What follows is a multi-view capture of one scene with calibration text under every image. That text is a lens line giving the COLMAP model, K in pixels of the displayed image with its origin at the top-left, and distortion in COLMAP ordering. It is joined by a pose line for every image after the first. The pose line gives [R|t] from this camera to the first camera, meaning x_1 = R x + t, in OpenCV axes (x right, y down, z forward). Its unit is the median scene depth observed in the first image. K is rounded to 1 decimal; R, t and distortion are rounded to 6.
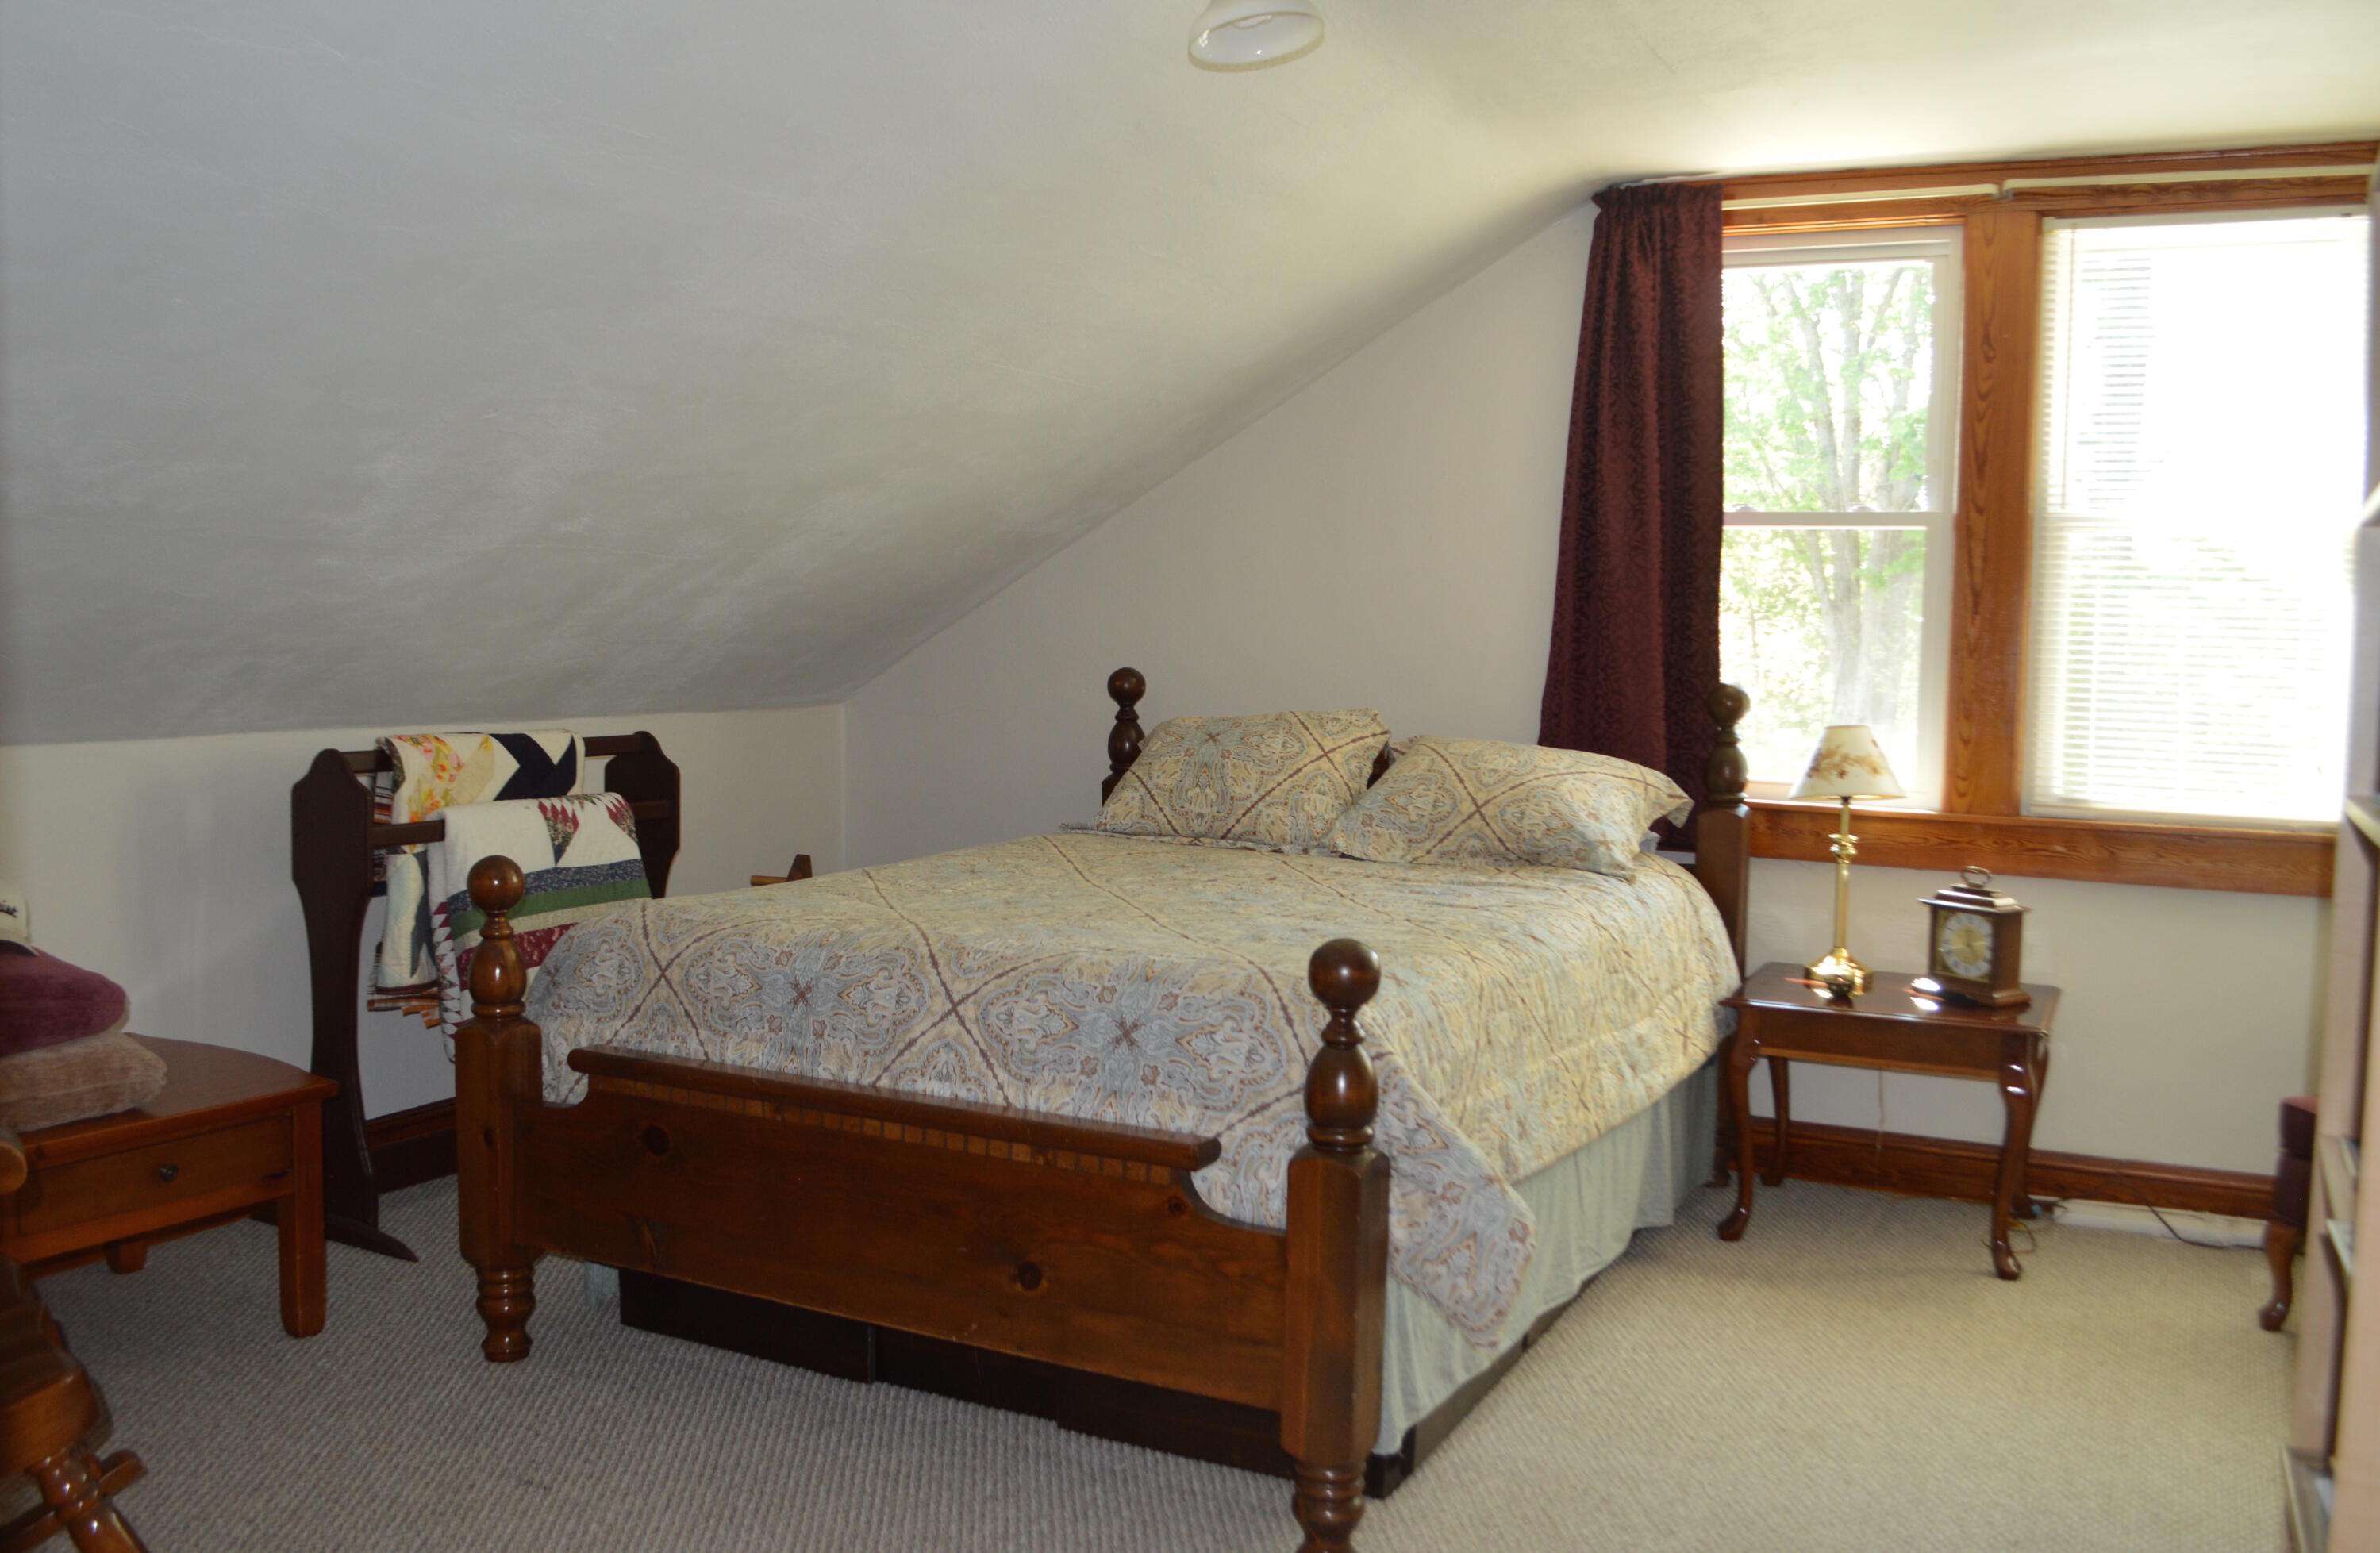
lens RADIAL K [[1991.9, 0, 1191.0], [0, 1991.9, 764.8], [0, 0, 1]] dist [-0.067165, -0.005046]
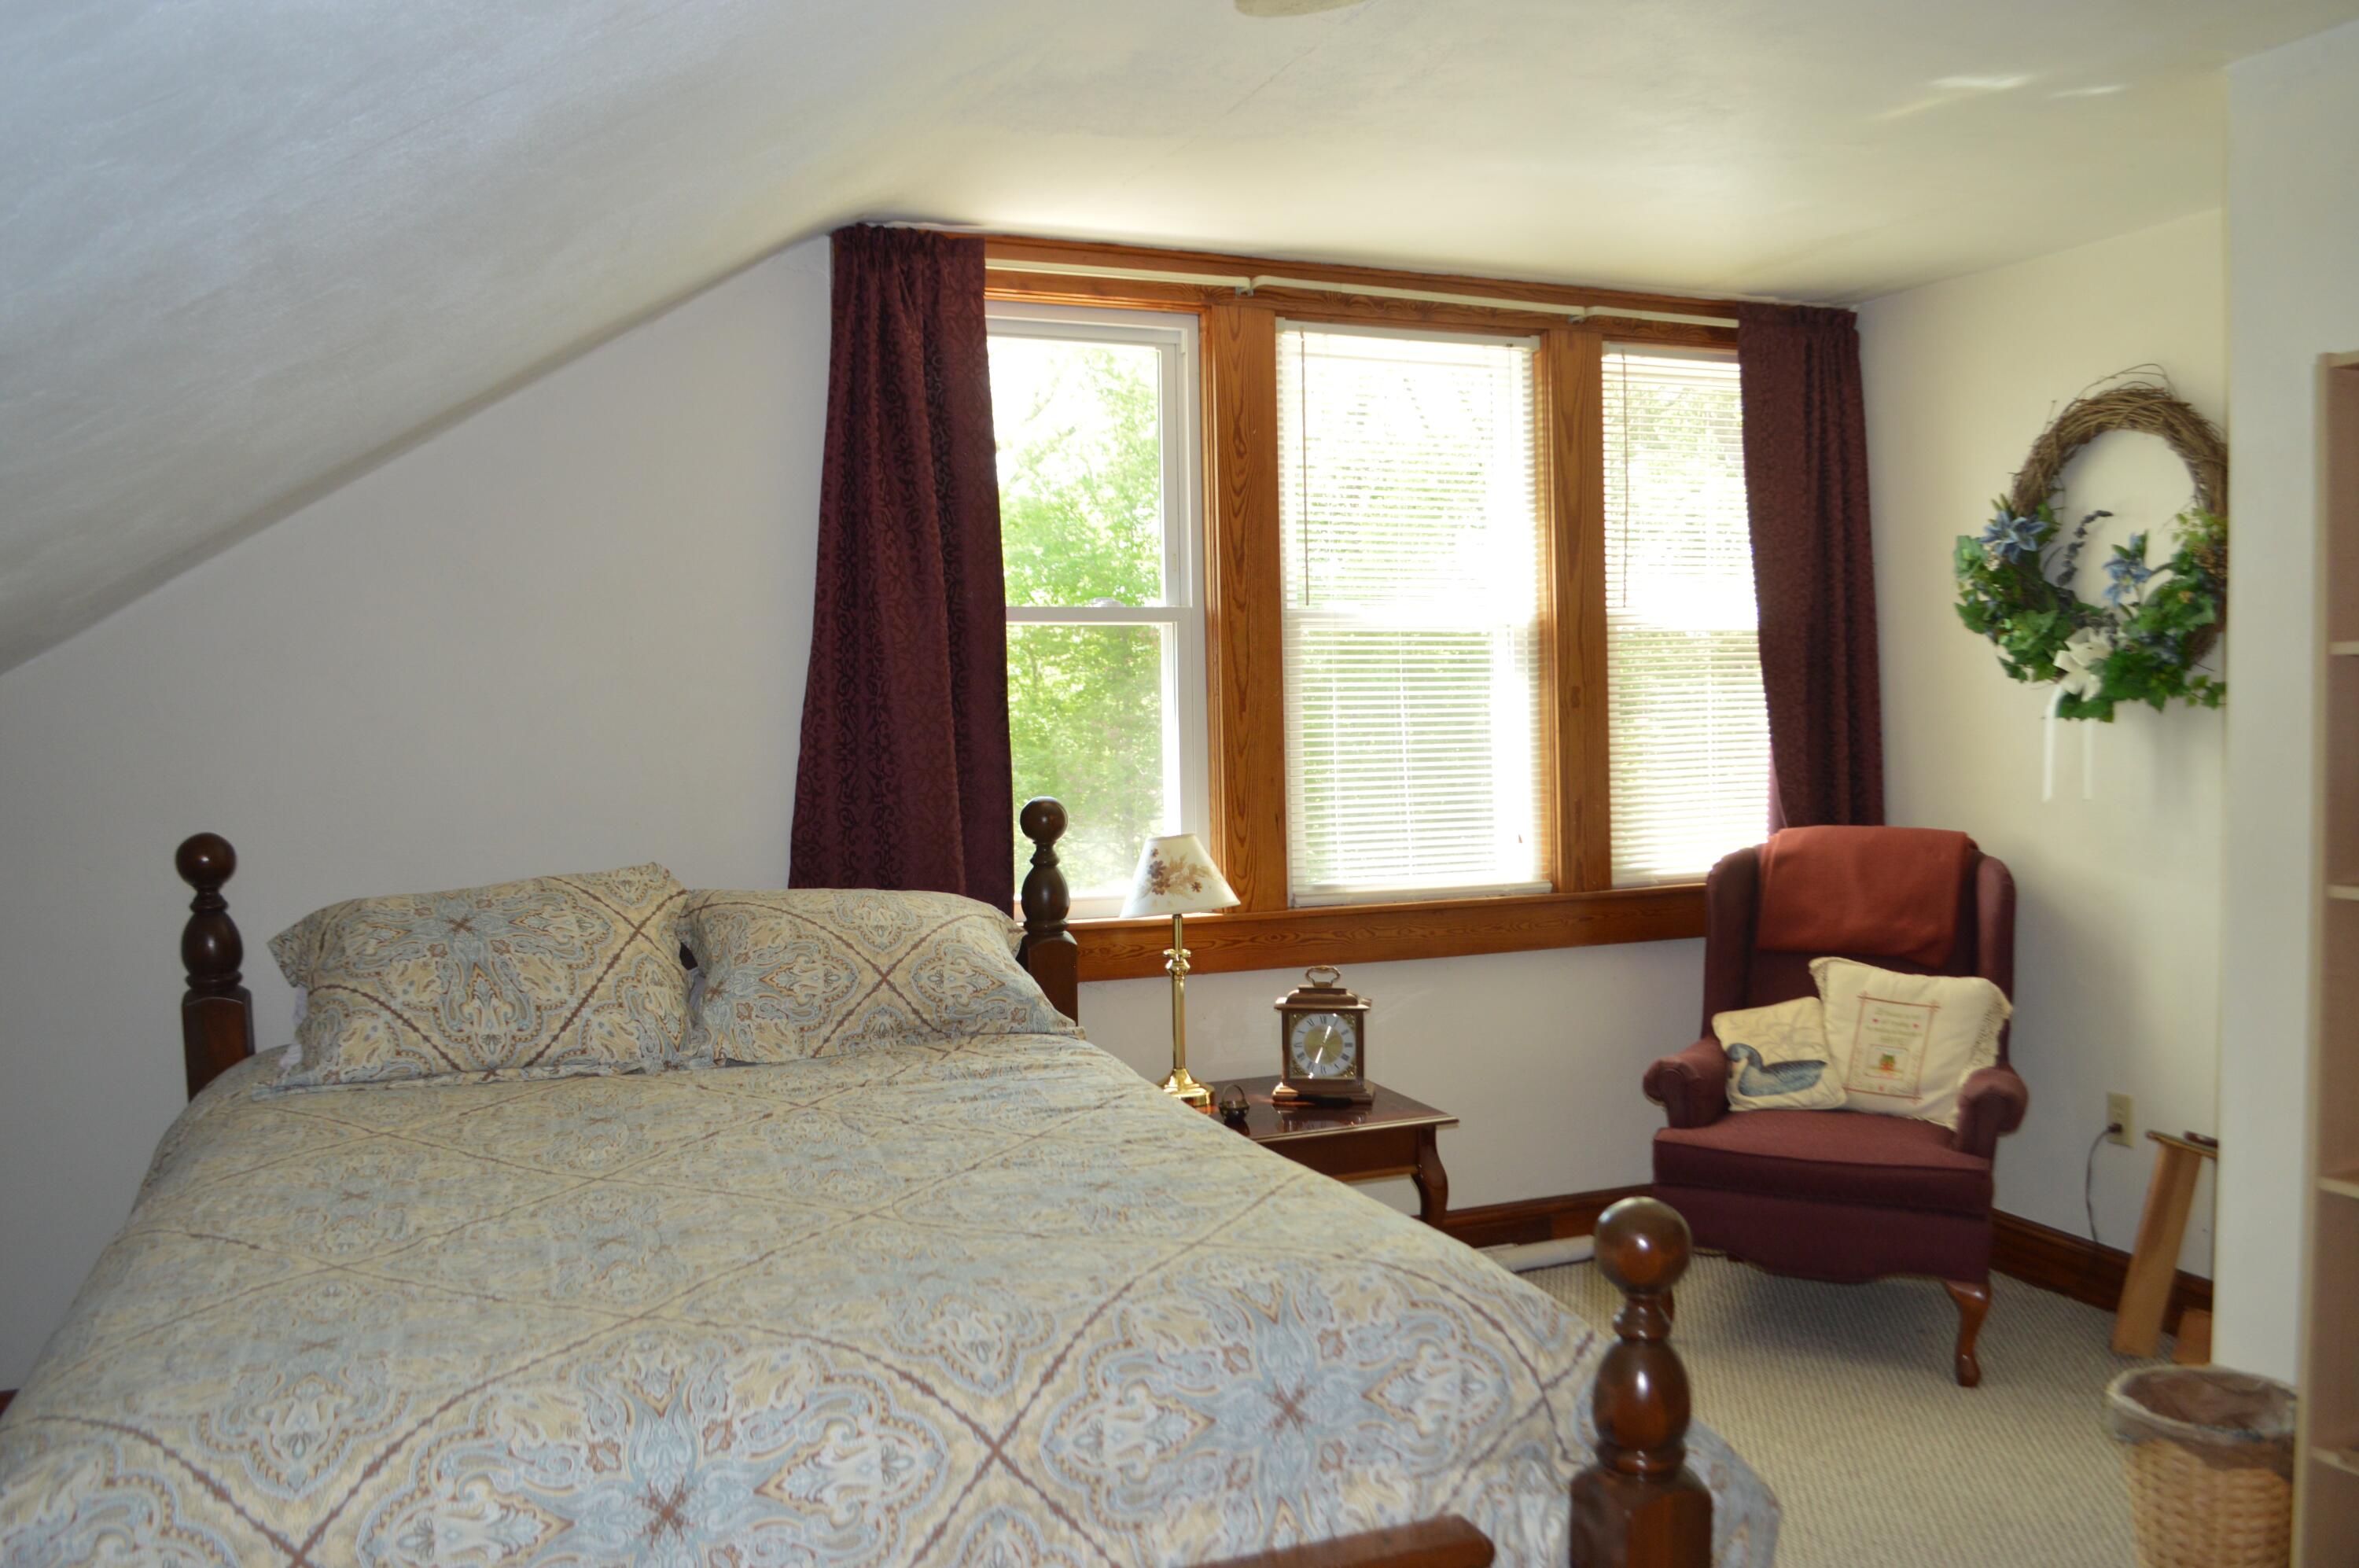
lens RADIAL K [[1892.0, 0, 1179.2], [0, 1892.0, 808.2], [0, 0, 1]] dist [-0.077187, 0.008858]
pose [[0.658716, -0.075405, 0.748604, -0.340036], [0.081029, 0.996288, 0.029054, -0.057975], [-0.748016, 0.041520, 0.662381, 0.395630]]
